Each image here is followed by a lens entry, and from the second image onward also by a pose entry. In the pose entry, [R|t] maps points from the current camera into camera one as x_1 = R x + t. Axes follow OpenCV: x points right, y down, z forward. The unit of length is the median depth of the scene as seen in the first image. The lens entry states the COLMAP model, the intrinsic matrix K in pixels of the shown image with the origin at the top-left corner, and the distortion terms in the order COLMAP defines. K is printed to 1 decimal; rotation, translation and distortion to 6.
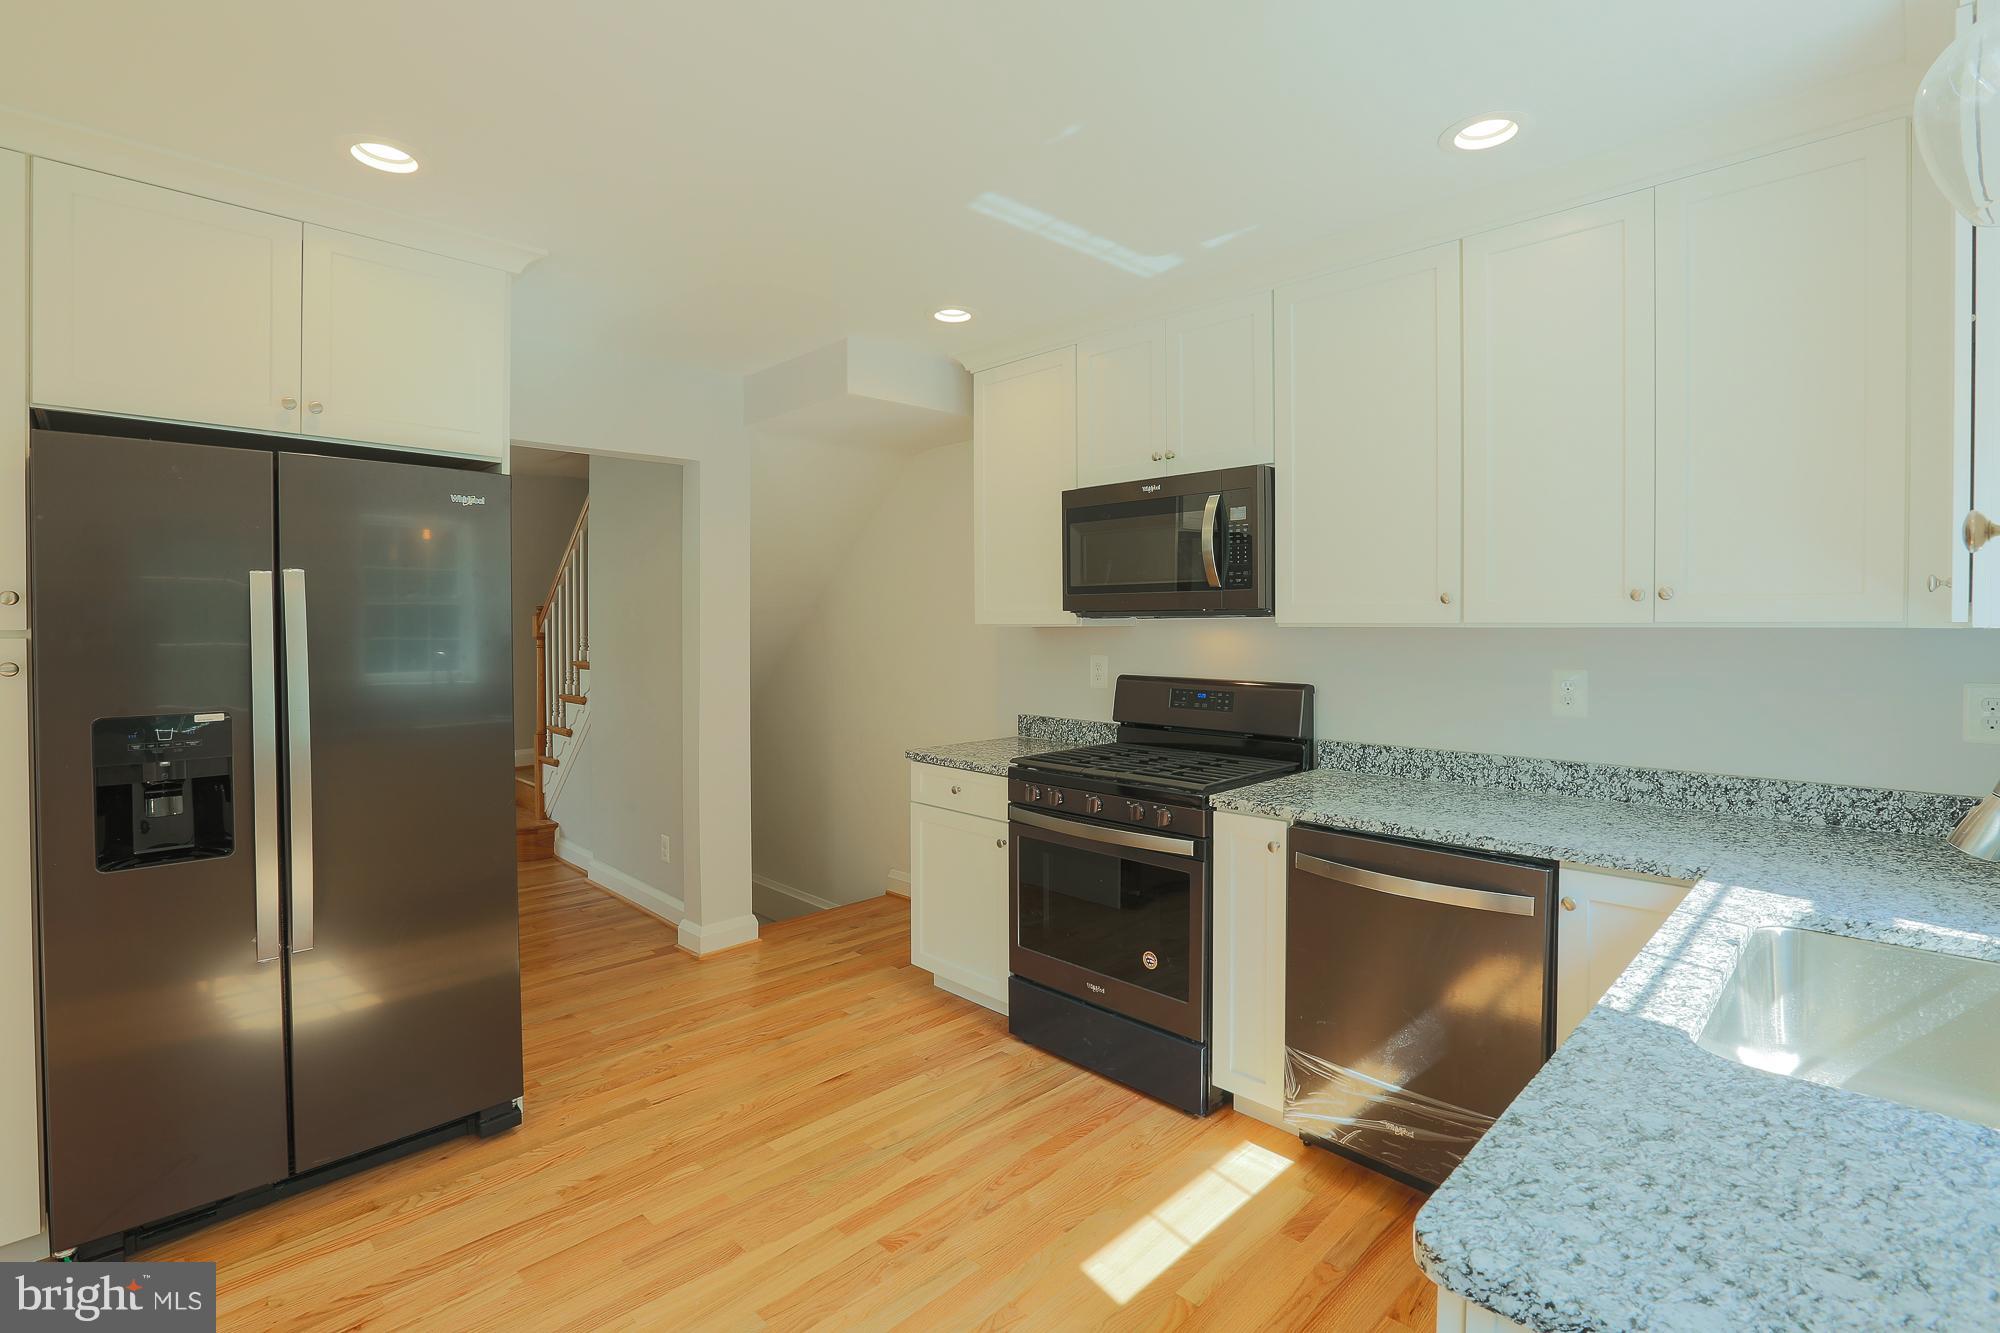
lens RADIAL K [[935.1, 0, 1003.6], [0, 935.1, 636.6], [0, 0, 1]] dist [-0.057647, 0.023852]
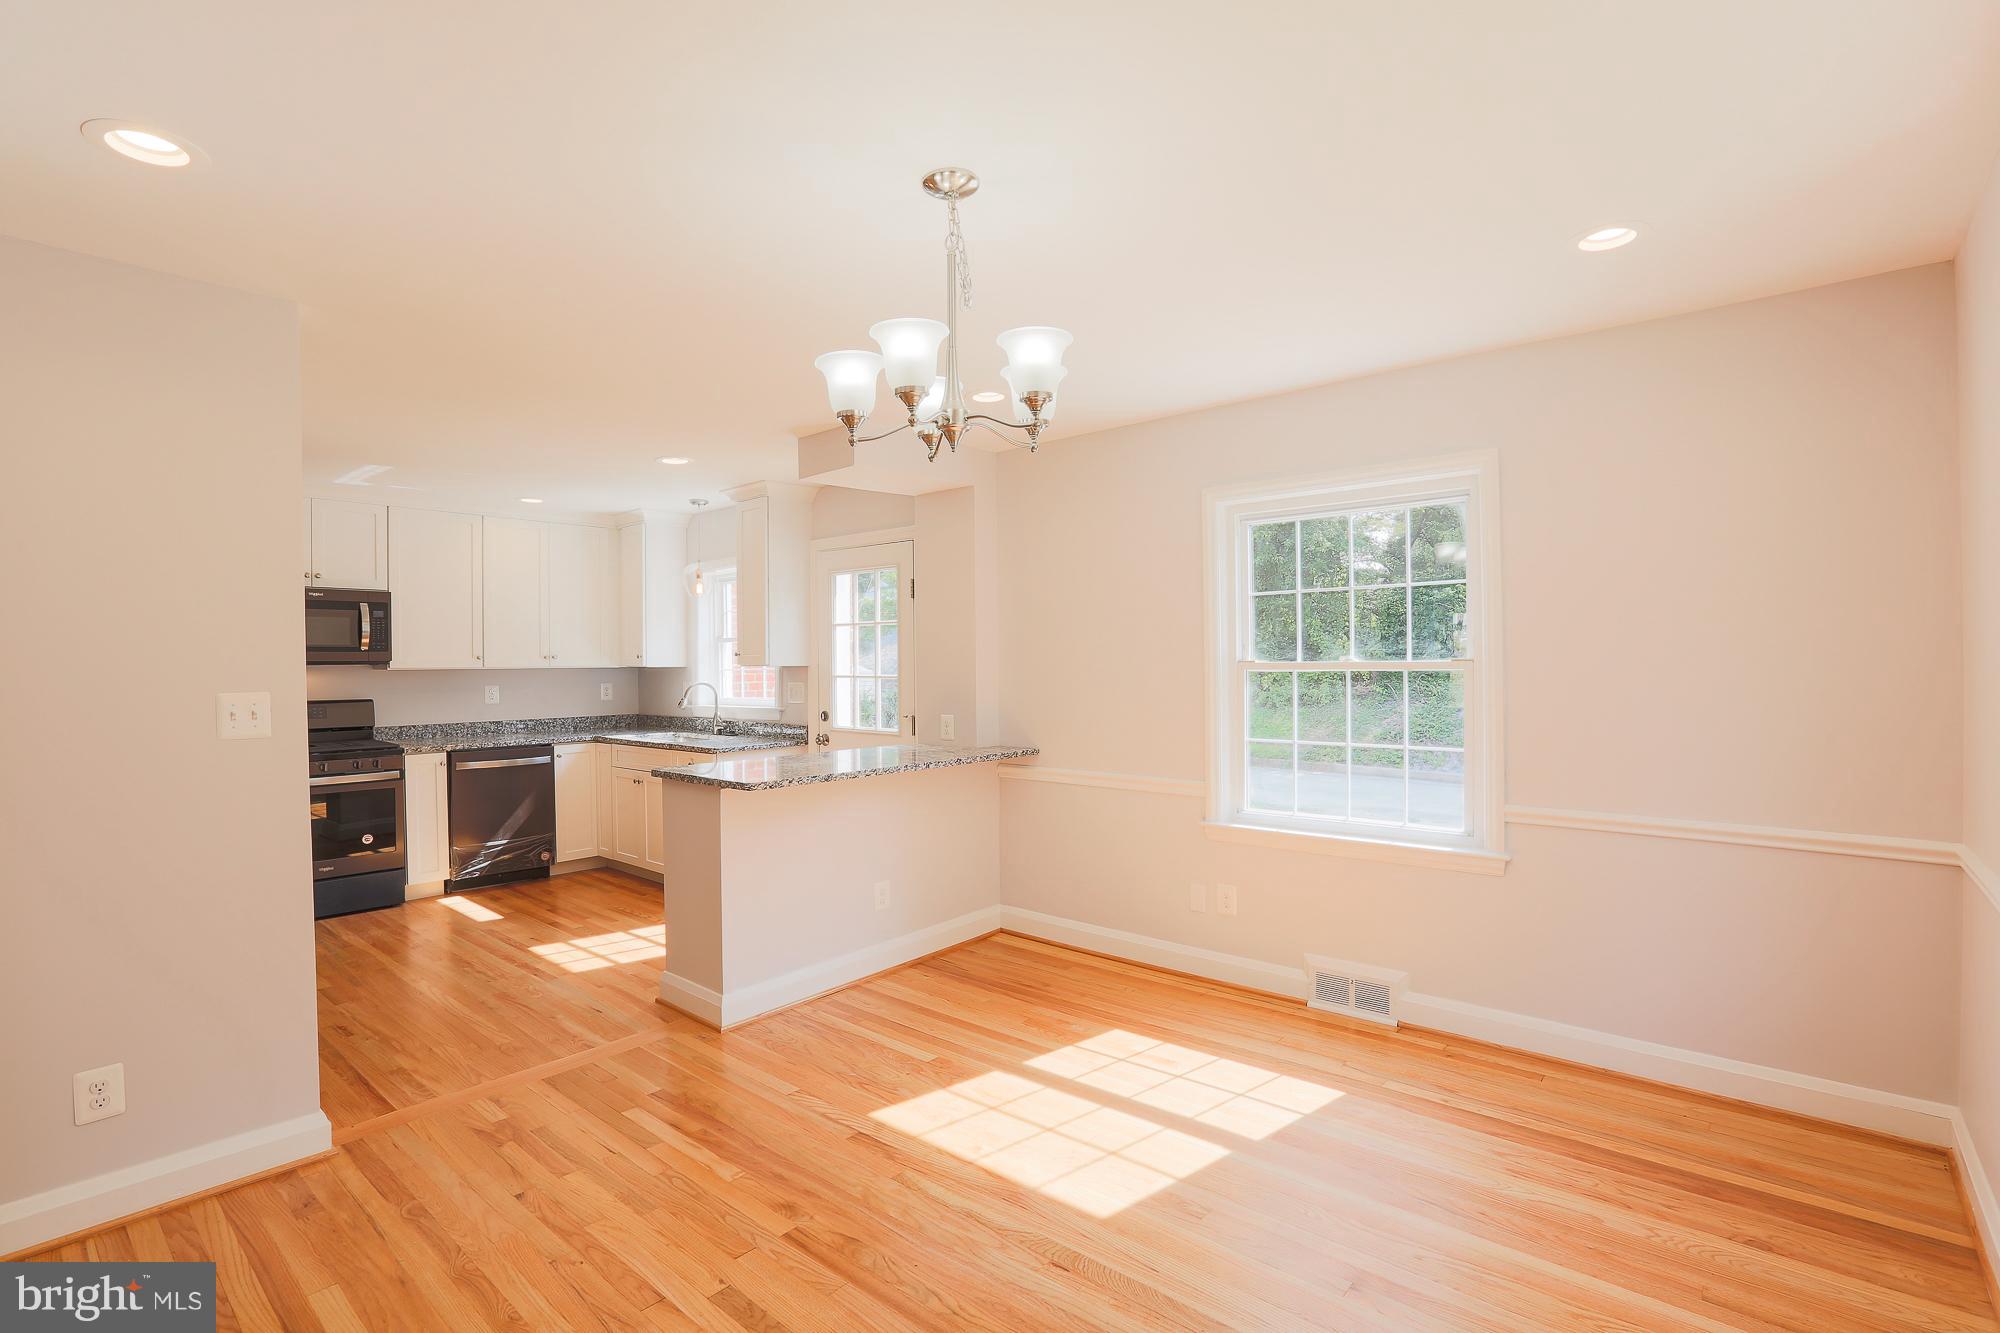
lens RADIAL K [[913.1, 0, 1001.3], [0, 913.1, 669.5], [0, 0, 1]] dist [-0.057196, 0.022860]
pose [[-0.085121, -0.001734, 0.996369, -1.878606], [0.021370, 0.999765, 0.003566, 0.012764], [-0.996141, 0.021596, -0.085064, -0.183850]]
